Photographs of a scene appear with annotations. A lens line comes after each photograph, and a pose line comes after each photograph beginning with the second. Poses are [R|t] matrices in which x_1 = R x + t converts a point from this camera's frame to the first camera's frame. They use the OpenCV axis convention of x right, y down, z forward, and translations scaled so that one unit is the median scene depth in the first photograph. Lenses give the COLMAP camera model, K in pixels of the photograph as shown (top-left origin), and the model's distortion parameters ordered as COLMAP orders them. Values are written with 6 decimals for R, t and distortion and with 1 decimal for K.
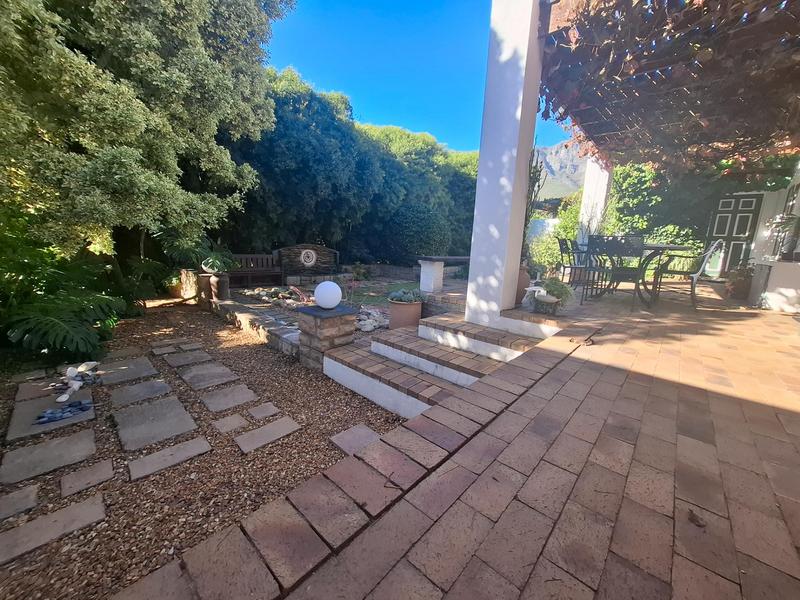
lens RADIAL K [[312.4, 0, 403.7], [0, 312.4, 295.0], [0, 0, 1]] dist [-0.004346, 0.000196]
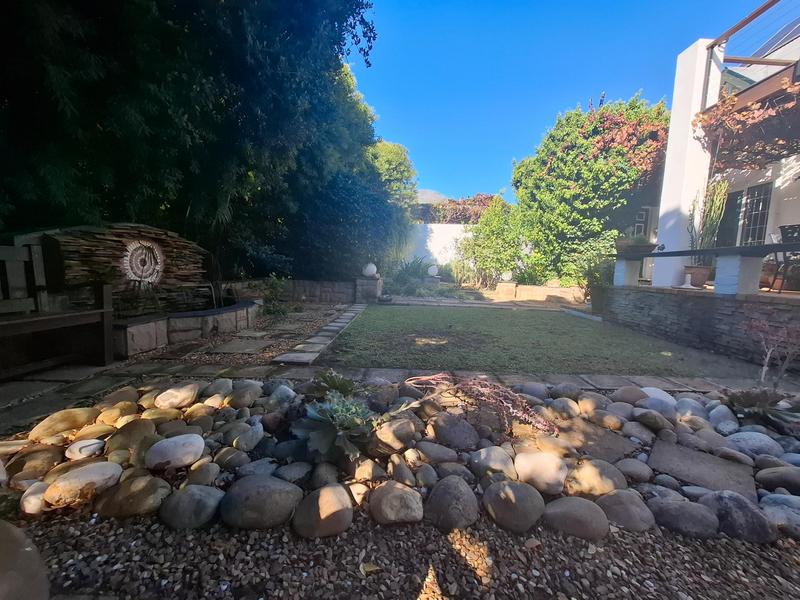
lens RADIAL K [[312.4, 0, 403.7], [0, 312.4, 295.0], [0, 0, 1]] dist [-0.004346, 0.000196]
pose [[0.742501, -0.070077, 0.666170, -0.345367], [0.104615, 0.994441, -0.011993, -0.053583], [-0.661626, 0.078596, 0.745704, 0.588321]]
